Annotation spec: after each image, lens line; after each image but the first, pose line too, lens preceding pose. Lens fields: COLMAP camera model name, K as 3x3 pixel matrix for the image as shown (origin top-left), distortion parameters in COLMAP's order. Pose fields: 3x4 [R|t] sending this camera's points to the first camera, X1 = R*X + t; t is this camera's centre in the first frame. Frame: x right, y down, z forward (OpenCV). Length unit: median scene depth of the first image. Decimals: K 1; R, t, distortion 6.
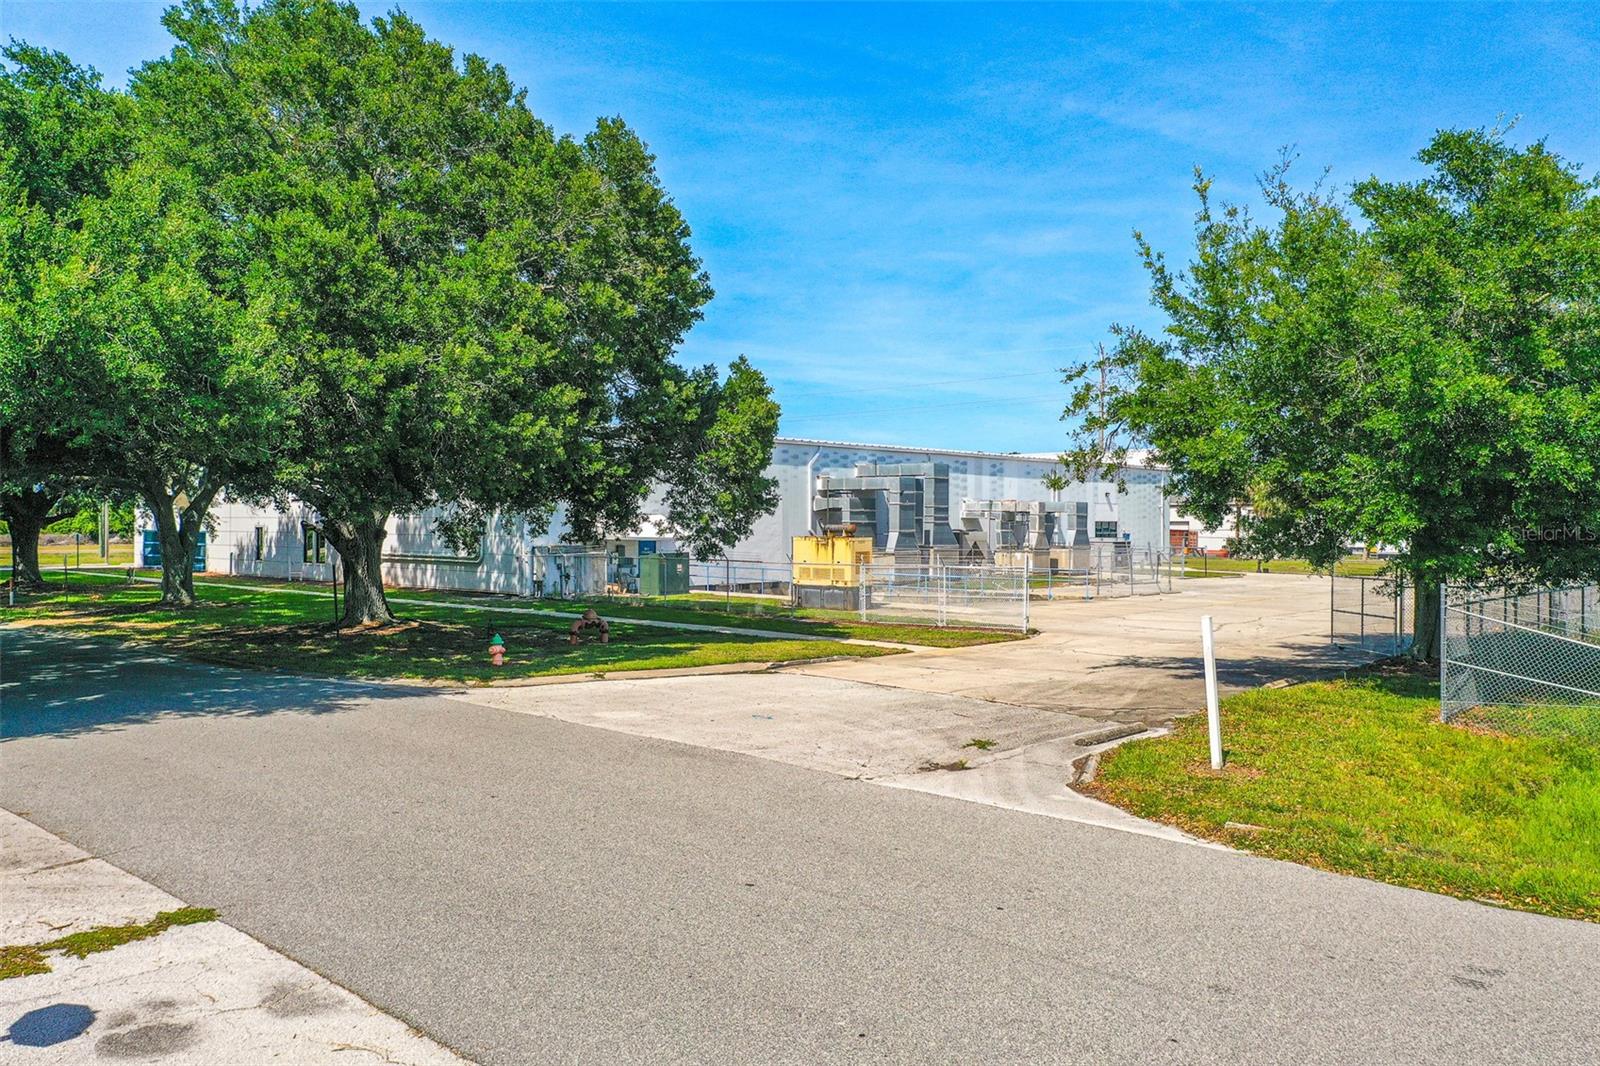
lens RADIAL K [[1274.2, 0, 804.3], [0, 1274.2, 533.7], [0, 0, 1]] dist [0.003223, 0.003288]
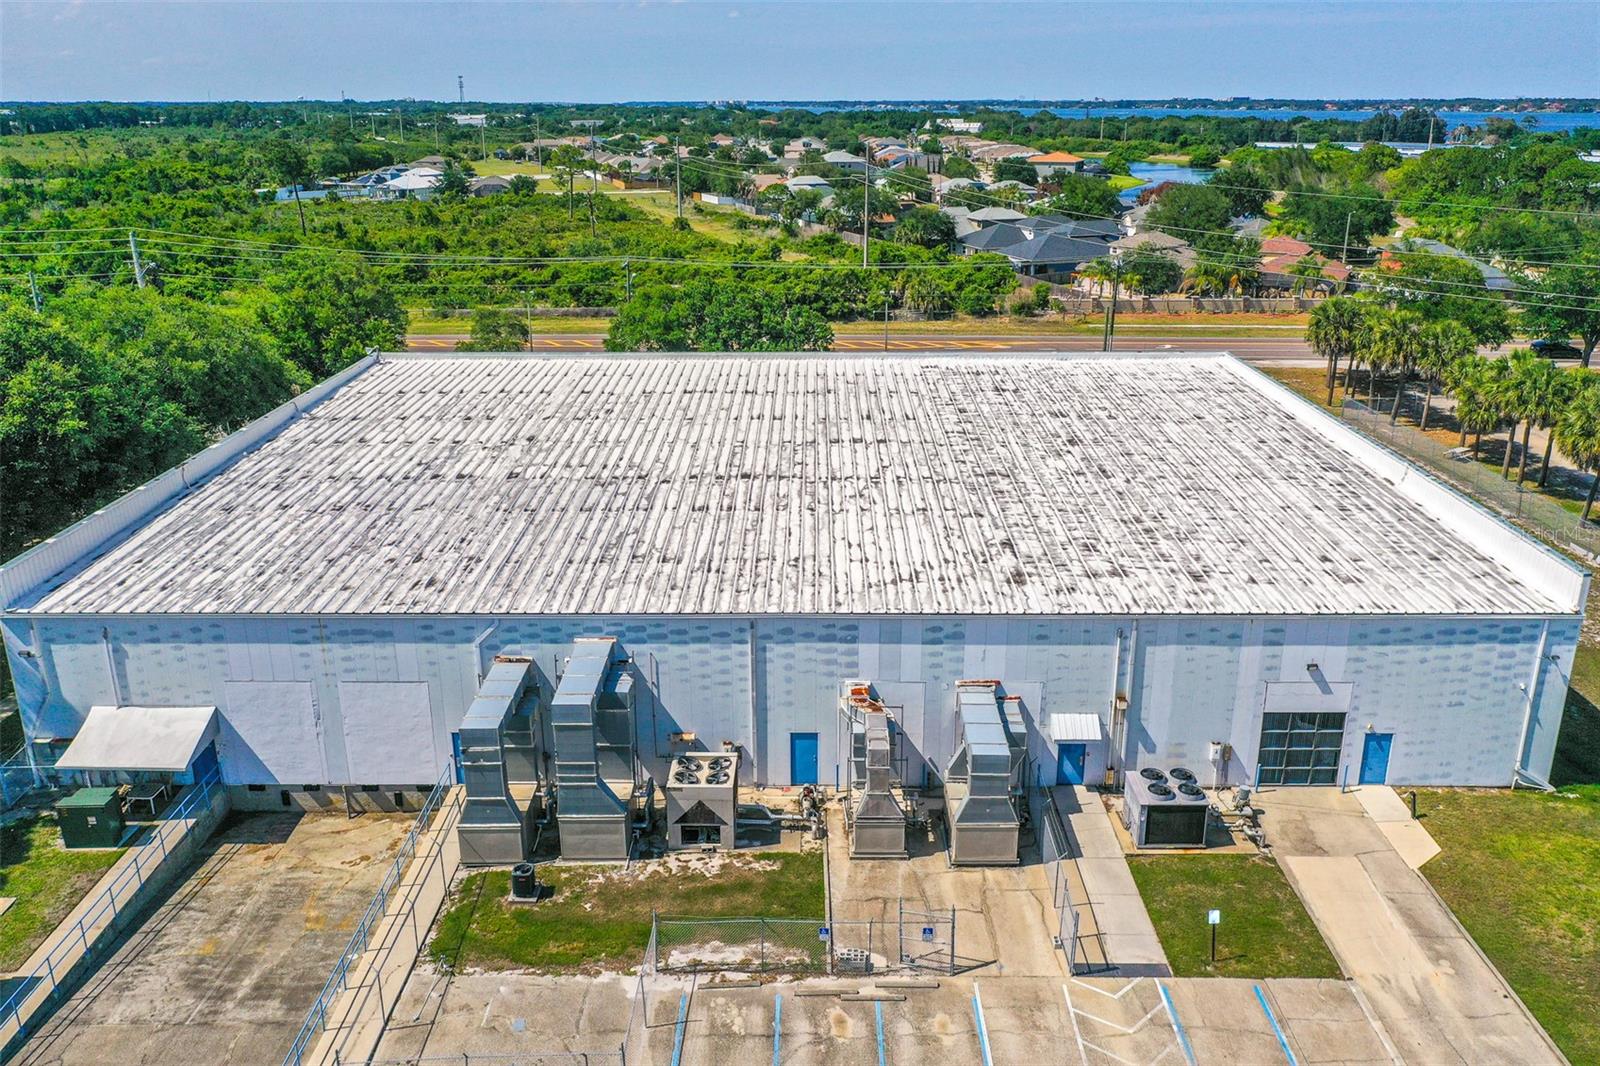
lens RADIAL K [[1261.2, 0, 803.1], [0, 1261.2, 527.4], [0, 0, 1]] dist [0.004677, 0.002614]
pose [[0.669311, 0.241862, -0.702514, 0.593244], [0.001015, 0.945233, 0.326394, -0.337876], [0.742982, -0.219172, 0.632410, 0.693628]]
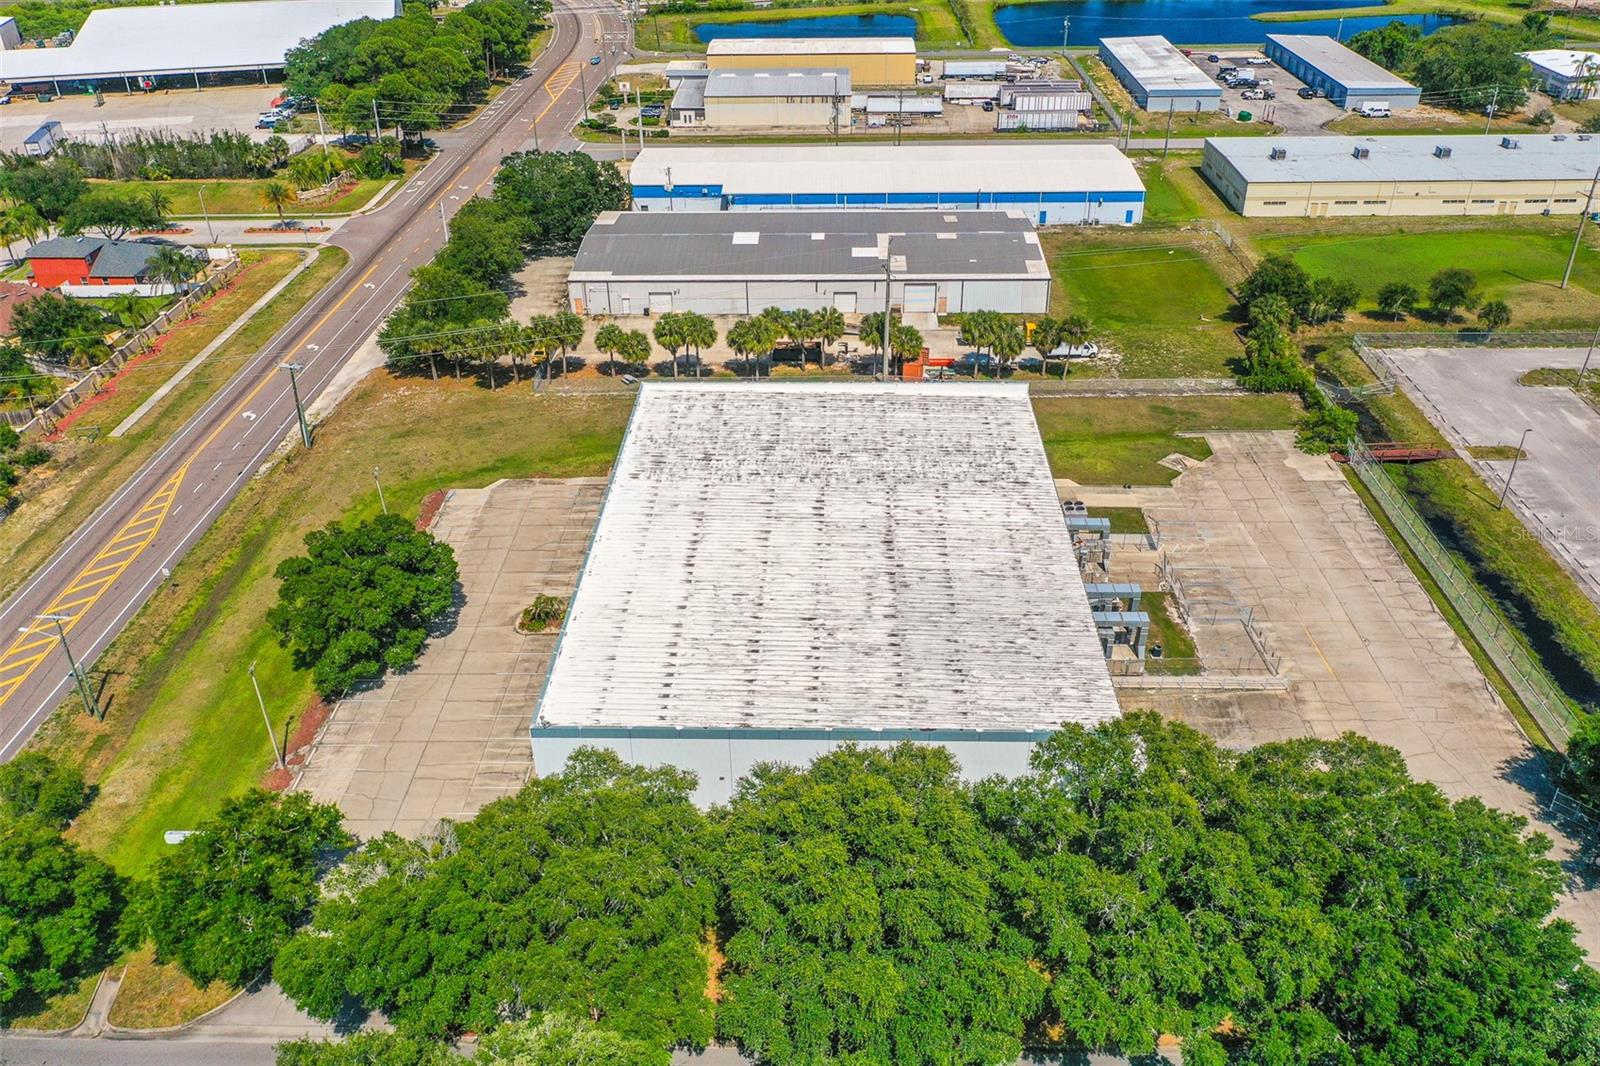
lens RADIAL K [[1258.8, 0, 802.1], [0, 1258.8, 528.7], [0, 0, 1]] dist [0.005834, -0.004256]
pose [[0.755082, -0.344185, 0.558021, -1.077160], [0.007256, 0.855456, 0.517824, -0.944464], [-0.655590, -0.386951, 0.648437, 0.258703]]
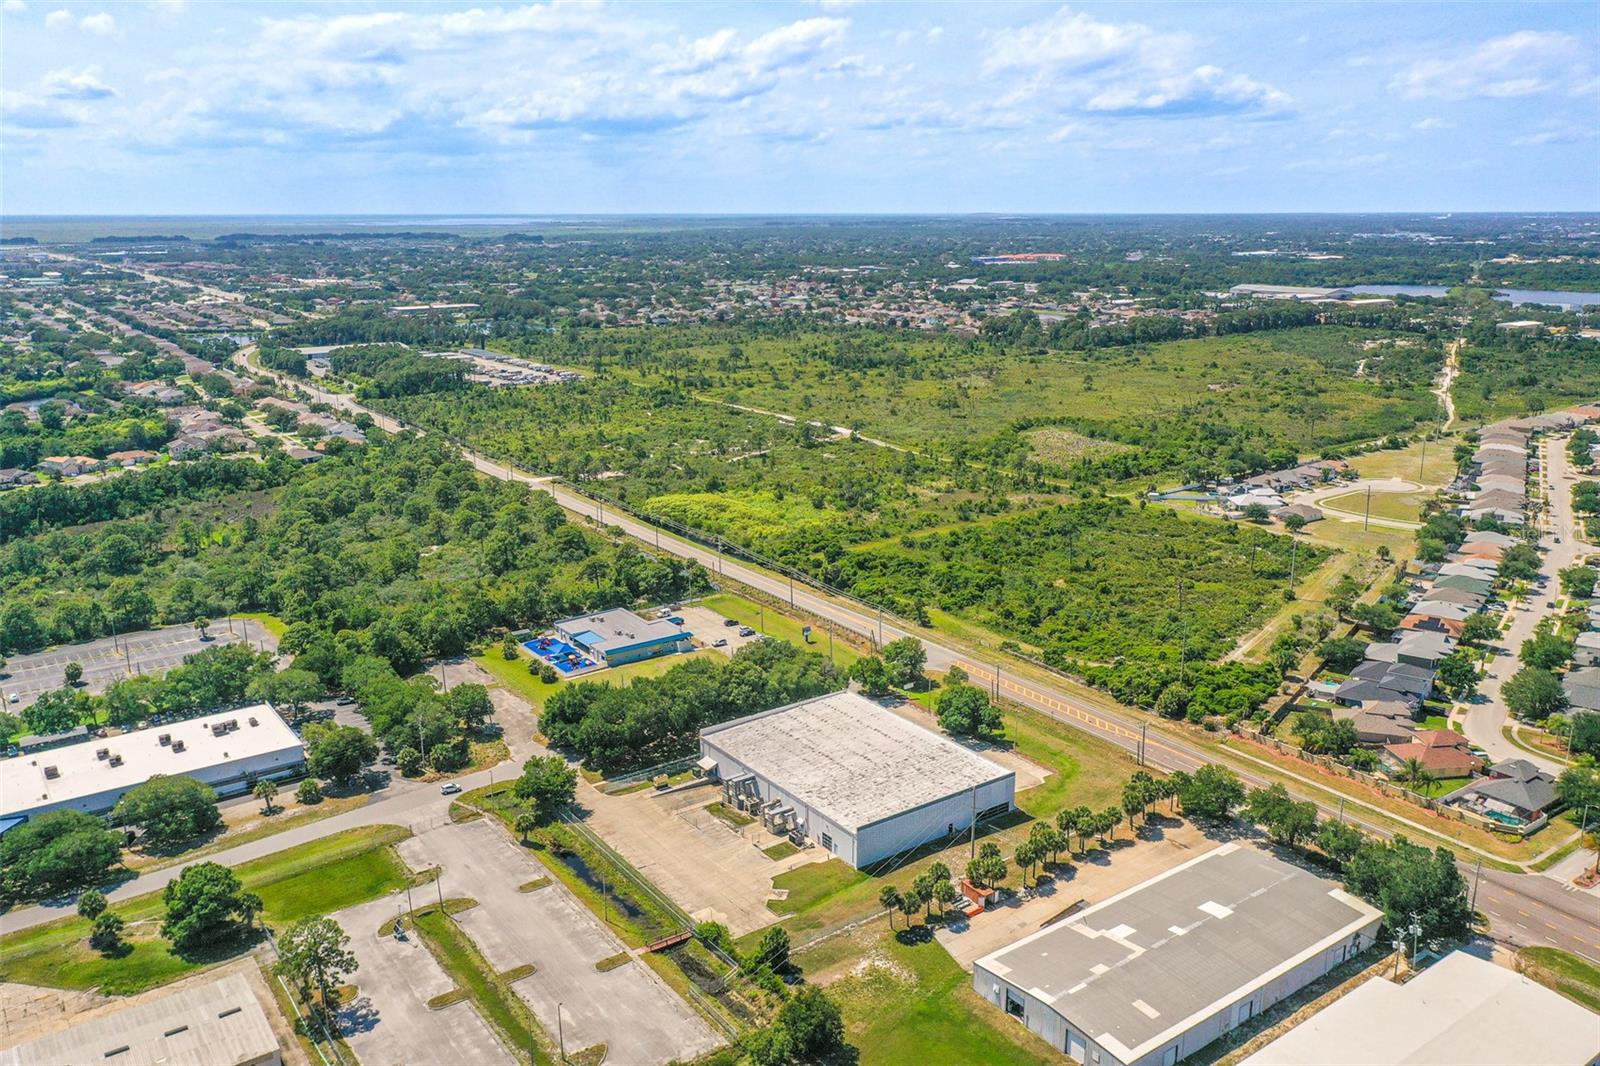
lens RADIAL K [[1254.3, 0, 805.7], [0, 1254.3, 534.1], [0, 0, 1]] dist [0.003759, 0.000473]
pose [[-0.201519, 0.251343, -0.946687, 3.589479], [0.004025, 0.966720, 0.255805, -1.807921], [0.979476, 0.047739, -0.195824, 1.936771]]
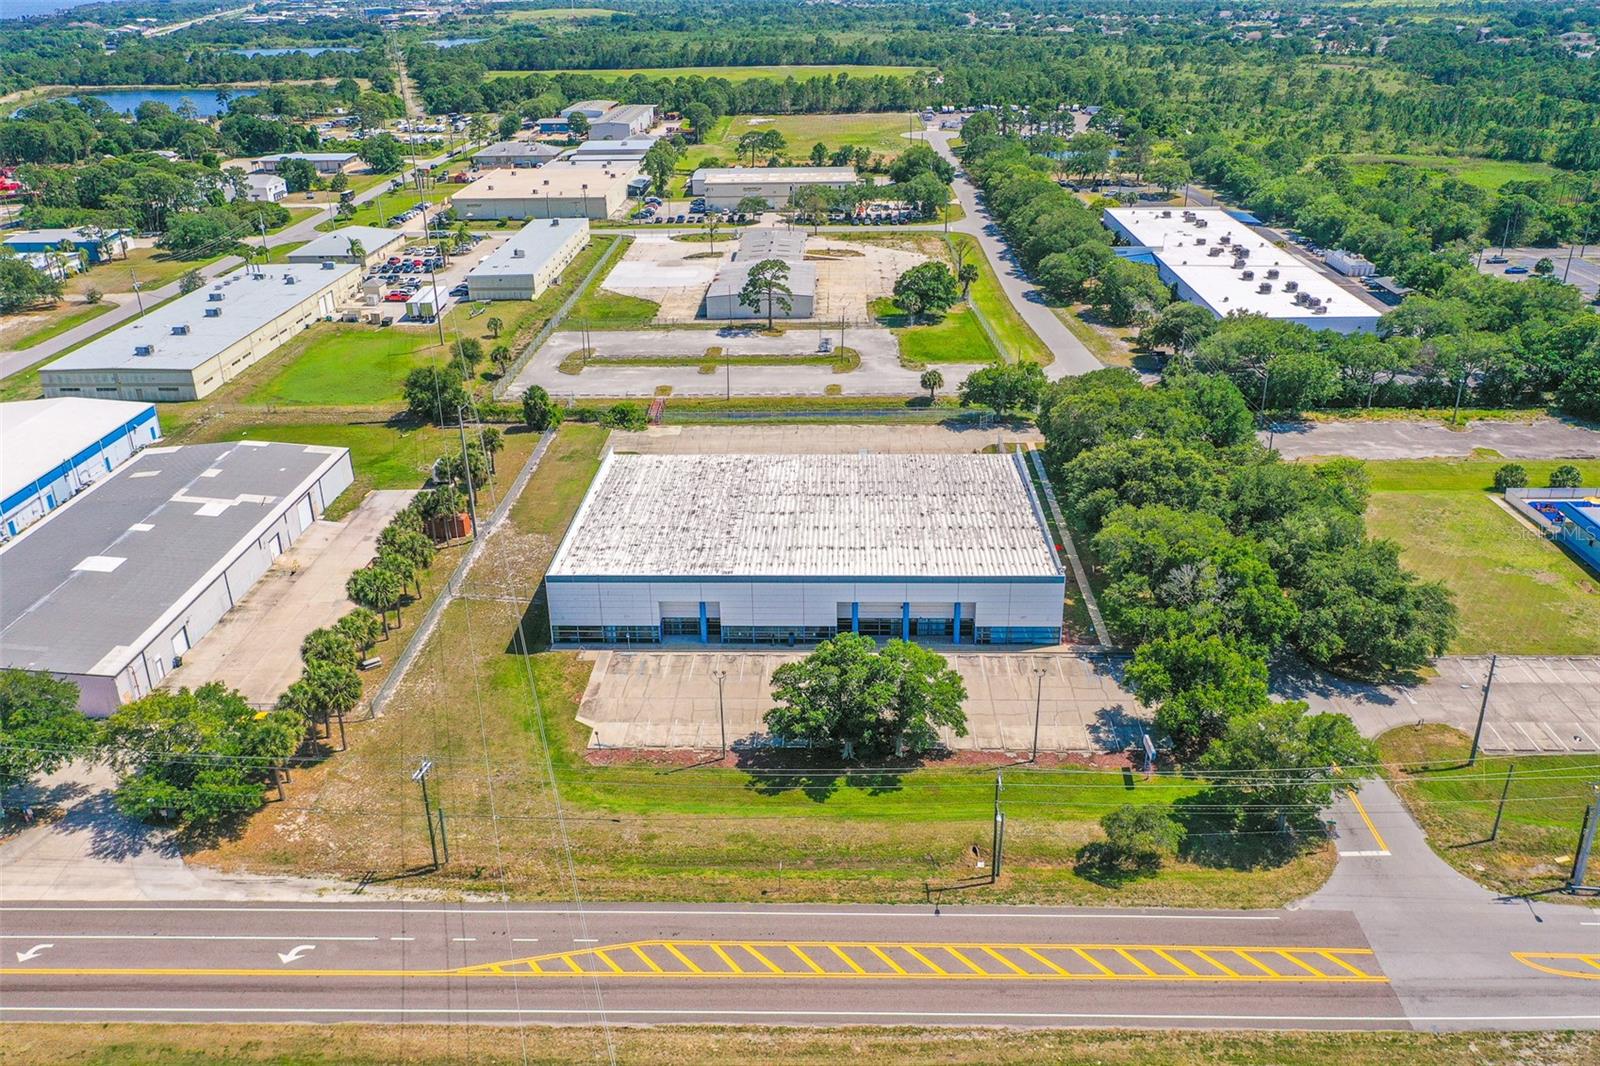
lens RADIAL K [[1258.8, 0, 802.1], [0, 1258.8, 528.7], [0, 0, 1]] dist [0.005834, -0.004256]
pose [[-0.649292, -0.293897, 0.701459, -1.770356], [0.018696, 0.915871, 0.401037, -0.992599], [-0.760309, 0.273505, -0.589173, 2.730852]]
